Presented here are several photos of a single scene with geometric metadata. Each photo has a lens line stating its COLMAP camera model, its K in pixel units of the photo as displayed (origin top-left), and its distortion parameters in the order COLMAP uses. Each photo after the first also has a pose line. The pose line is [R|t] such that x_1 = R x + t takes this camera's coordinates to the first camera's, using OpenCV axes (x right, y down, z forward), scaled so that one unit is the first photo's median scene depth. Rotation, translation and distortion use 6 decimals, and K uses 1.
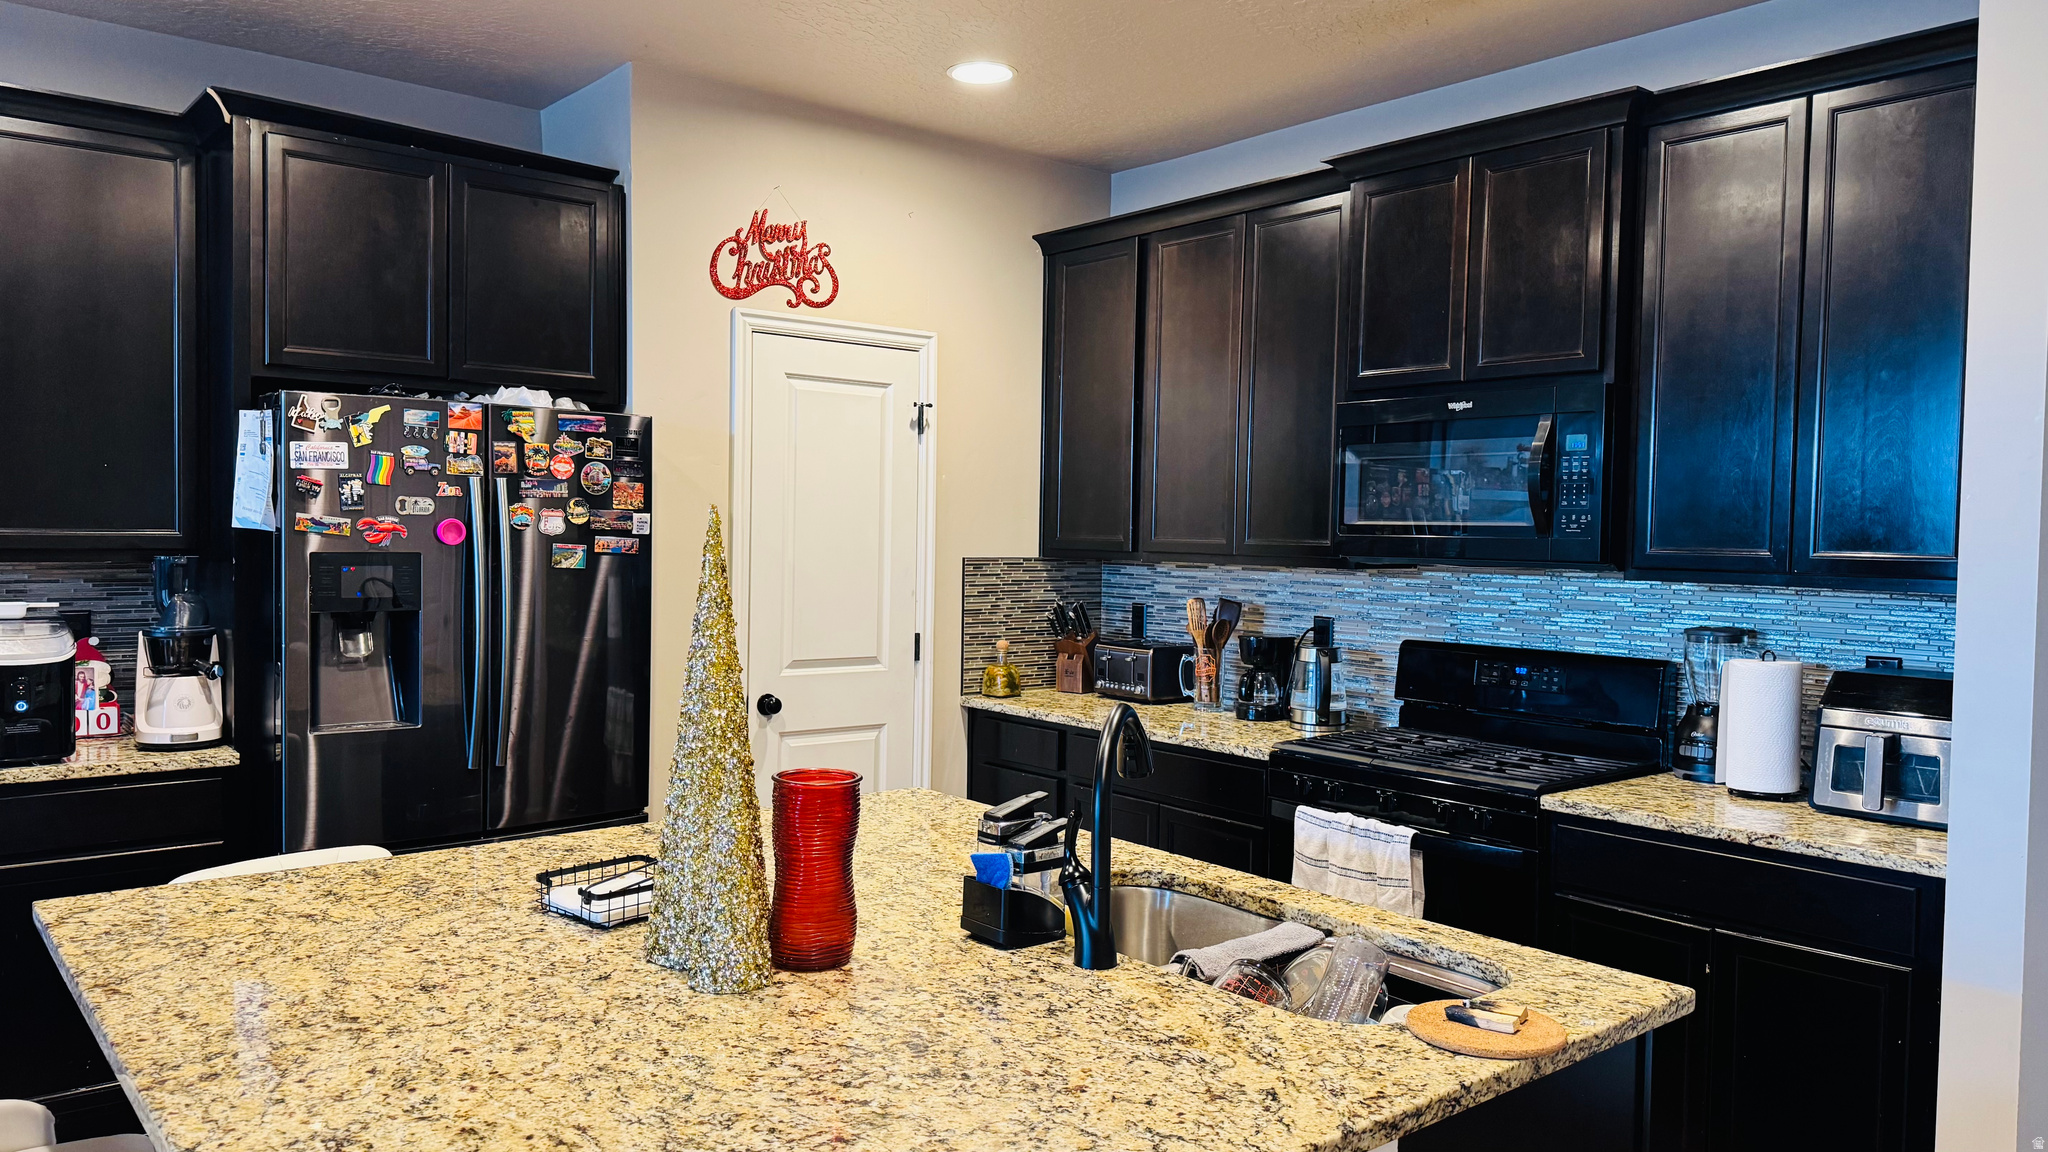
lens RADIAL K [[1436.5, 0, 1025.4], [0, 1436.5, 564.2], [0, 0, 1]] dist [0.145004, -0.210117]
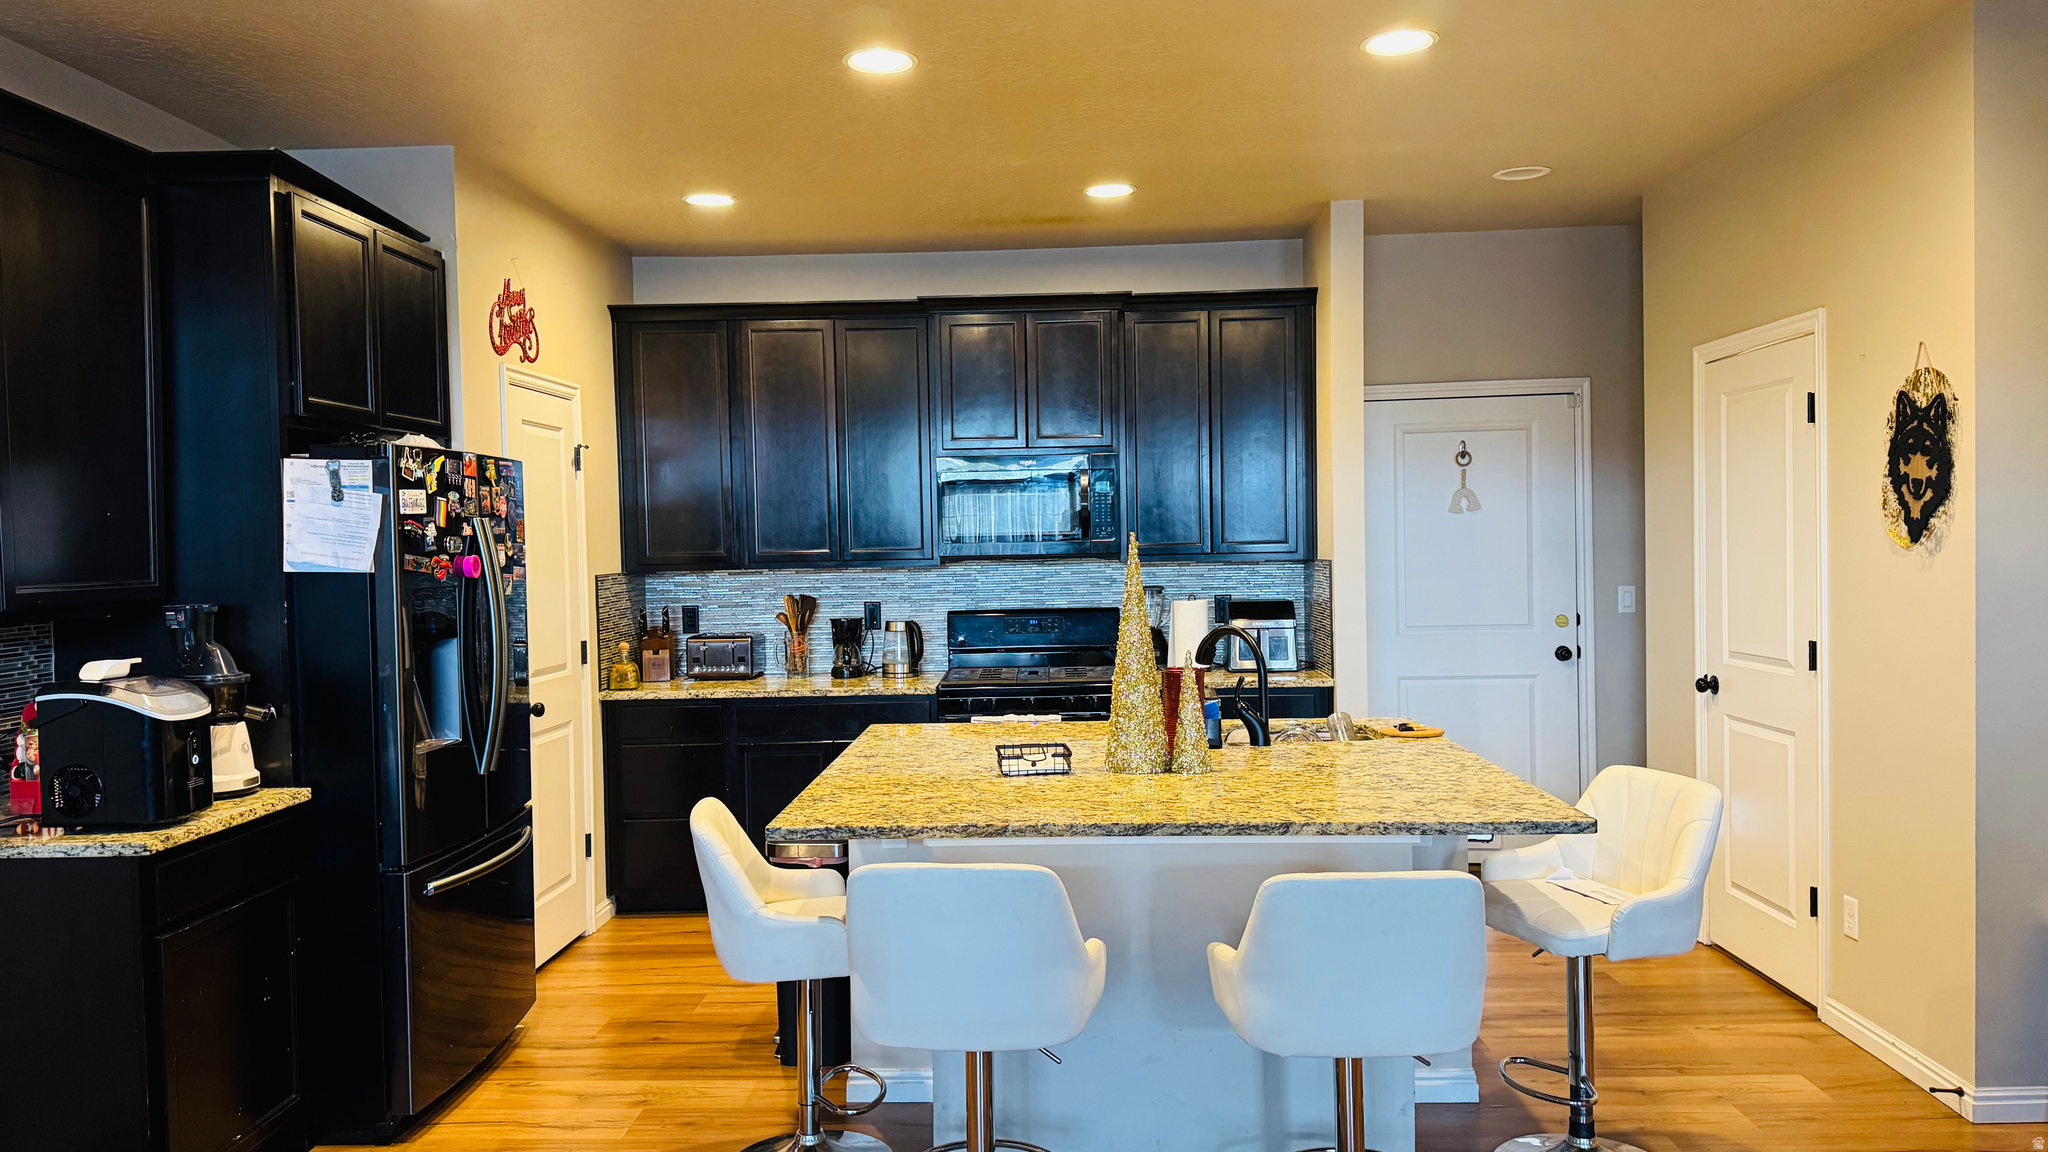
lens RADIAL K [[1449.3, 0, 1024.0], [0, 1449.3, 576.0], [0, 0, 1]] dist [0.003433, -0.001212]
pose [[0.648012, -0.051240, 0.759904, -0.793527], [0.049516, 0.998458, 0.025101, -0.017849], [-0.760019, 0.021361, 0.649550, -0.045560]]
